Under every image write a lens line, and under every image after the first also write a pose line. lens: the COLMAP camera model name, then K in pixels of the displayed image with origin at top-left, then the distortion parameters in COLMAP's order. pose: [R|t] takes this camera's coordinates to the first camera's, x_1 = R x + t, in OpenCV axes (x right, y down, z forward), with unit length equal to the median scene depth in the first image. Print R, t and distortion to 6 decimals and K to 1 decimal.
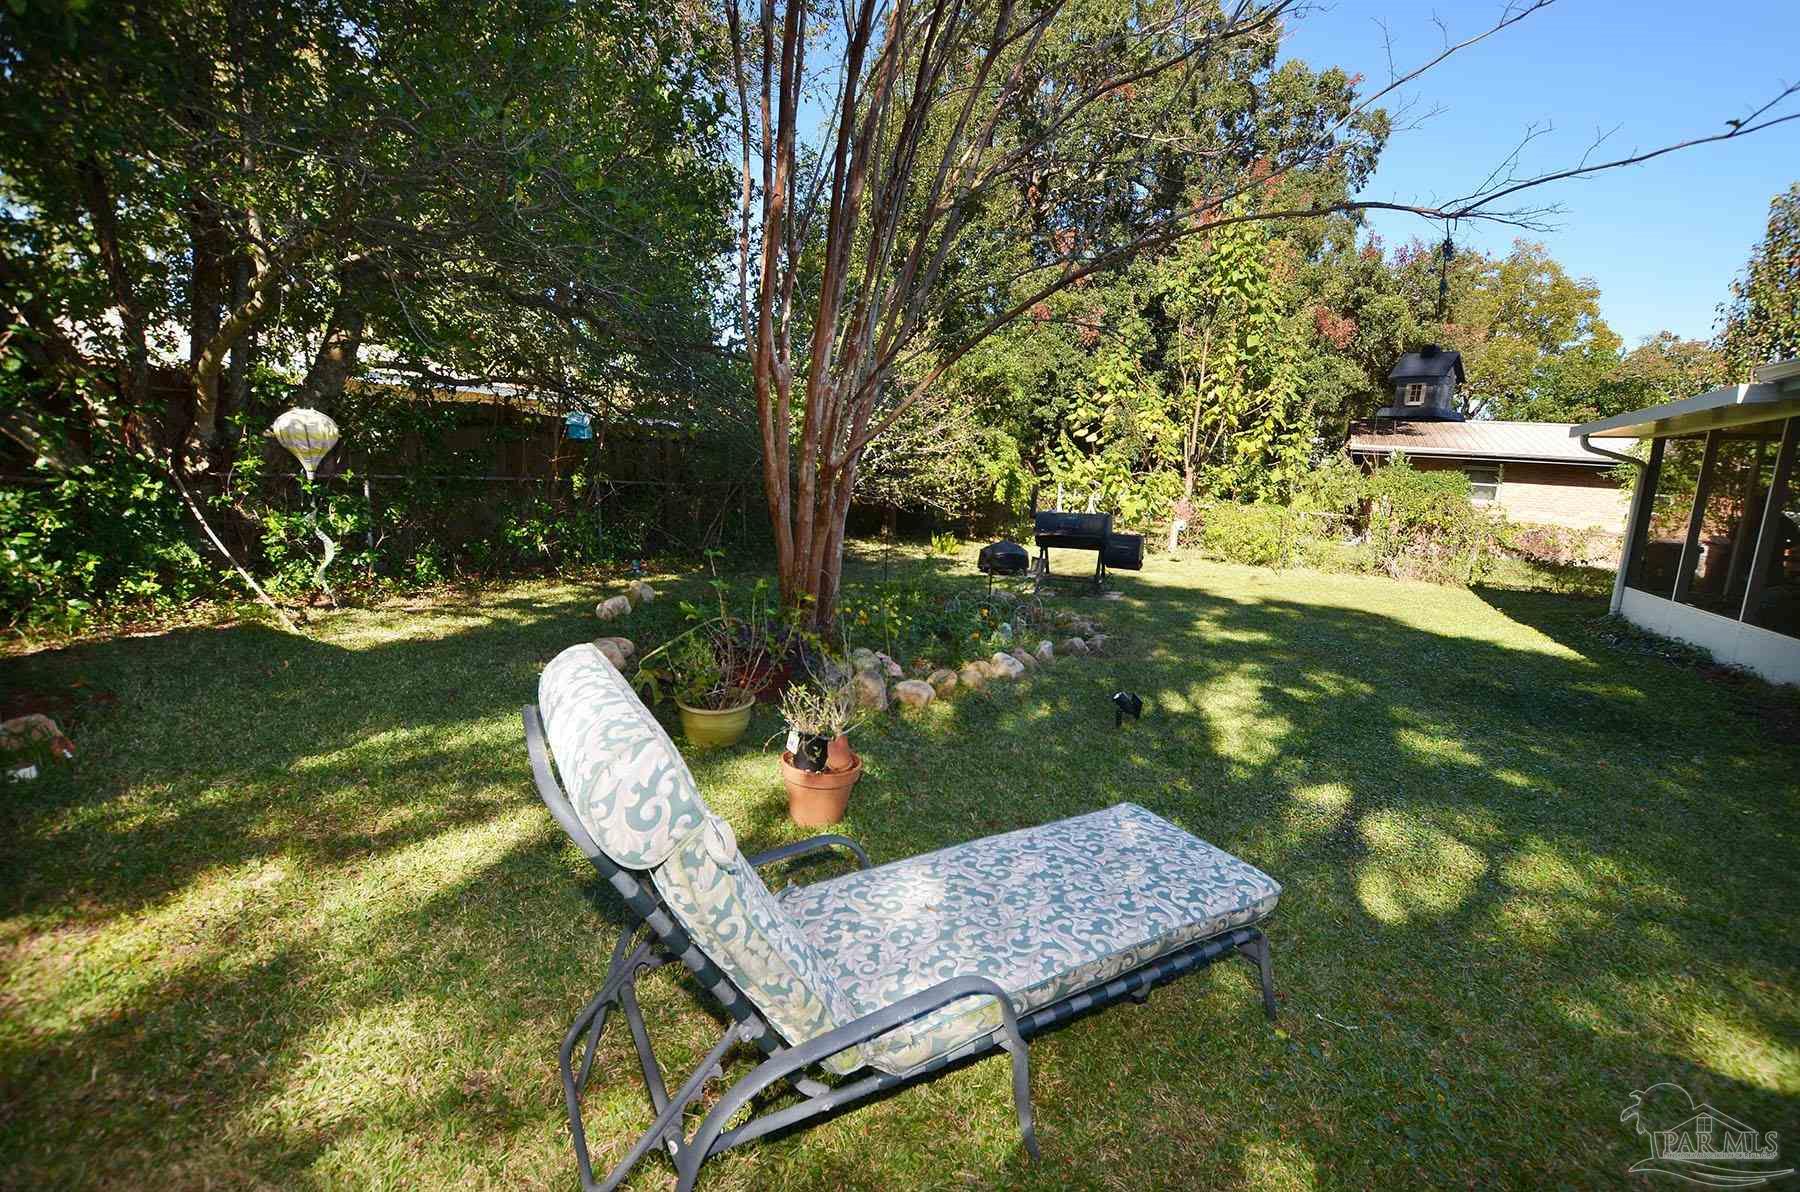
lens RADIAL K [[805.0, 0, 910.5], [0, 805.0, 586.8], [0, 0, 1]] dist [-0.013369, -0.000213]
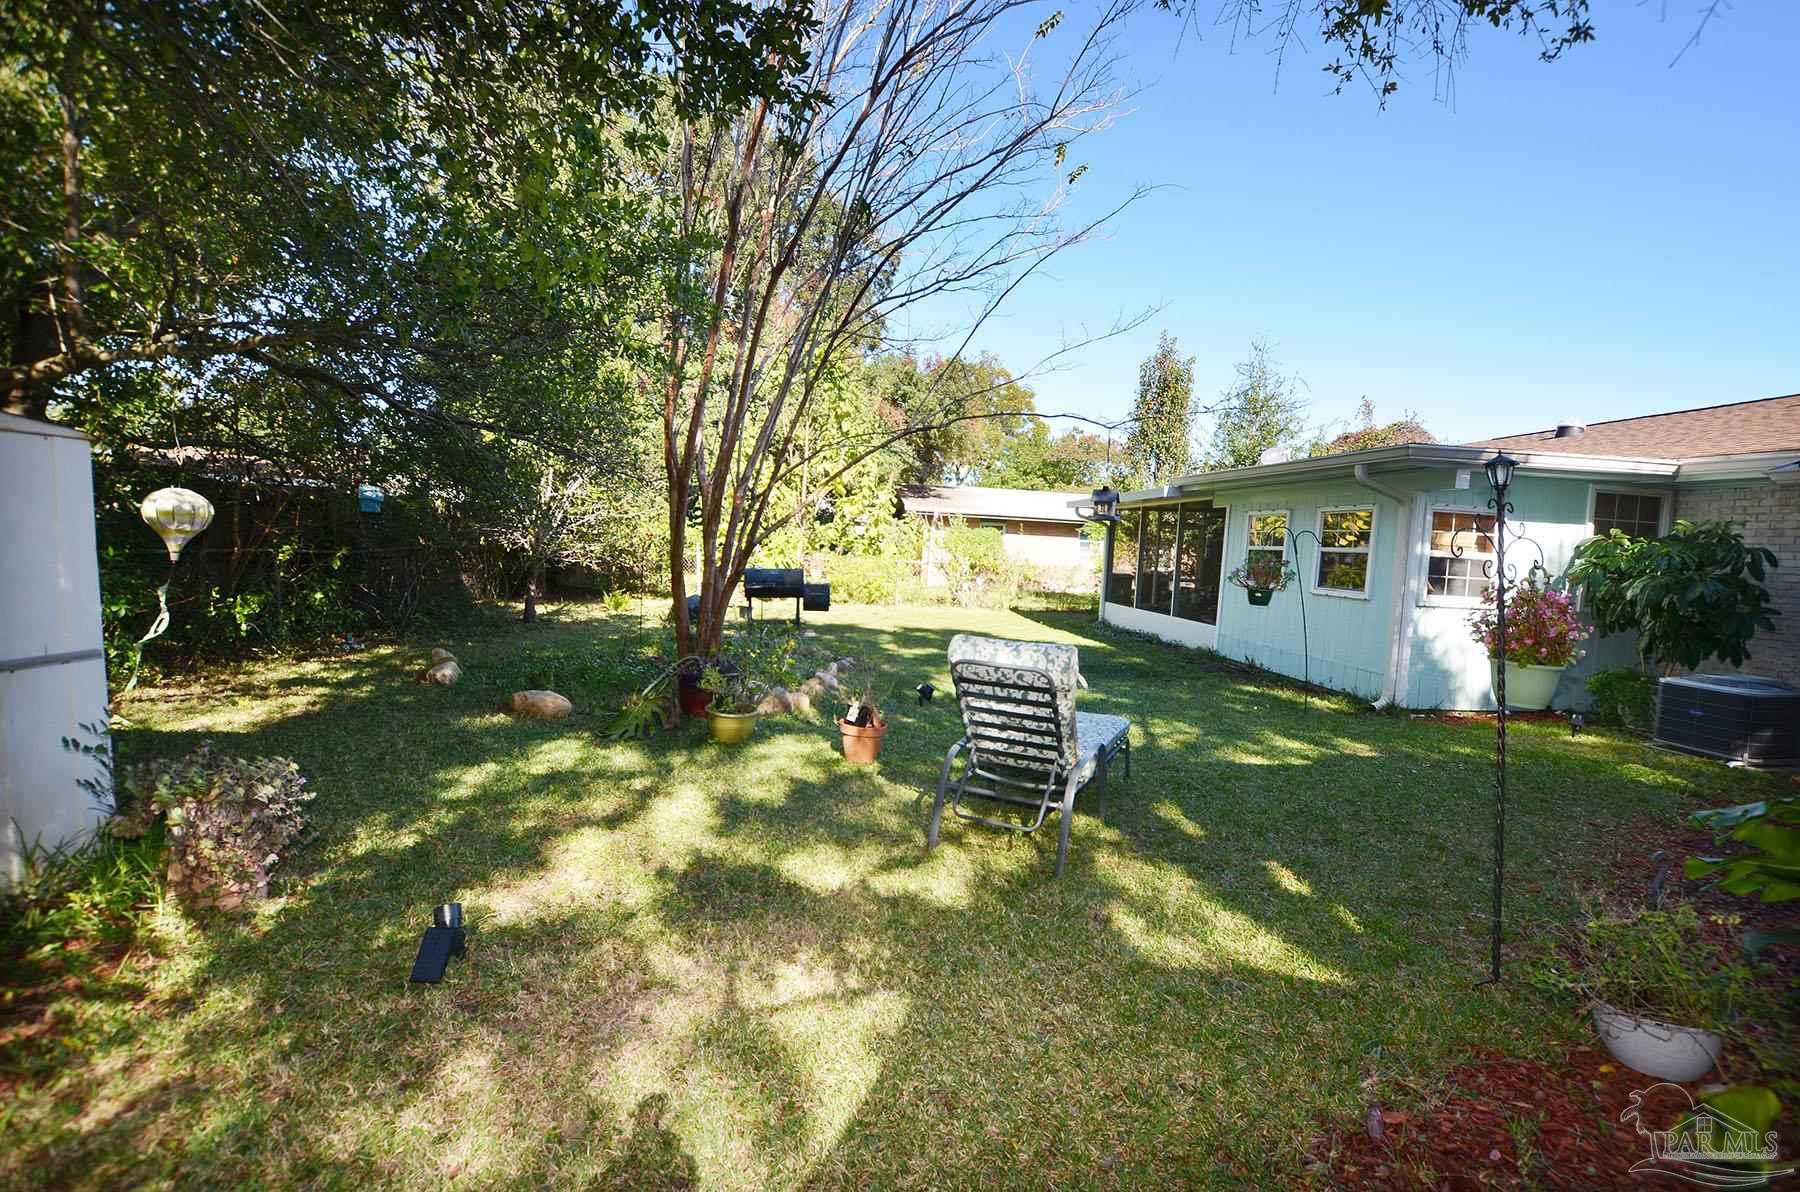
lens RADIAL K [[805.0, 0, 910.5], [0, 805.0, 586.8], [0, 0, 1]] dist [-0.013369, -0.000213]
pose [[0.845837, -0.046710, 0.531392, -0.203040], [0.080201, 0.995971, -0.040113, 0.001740], [-0.527377, 0.076547, 0.846176, -0.113961]]
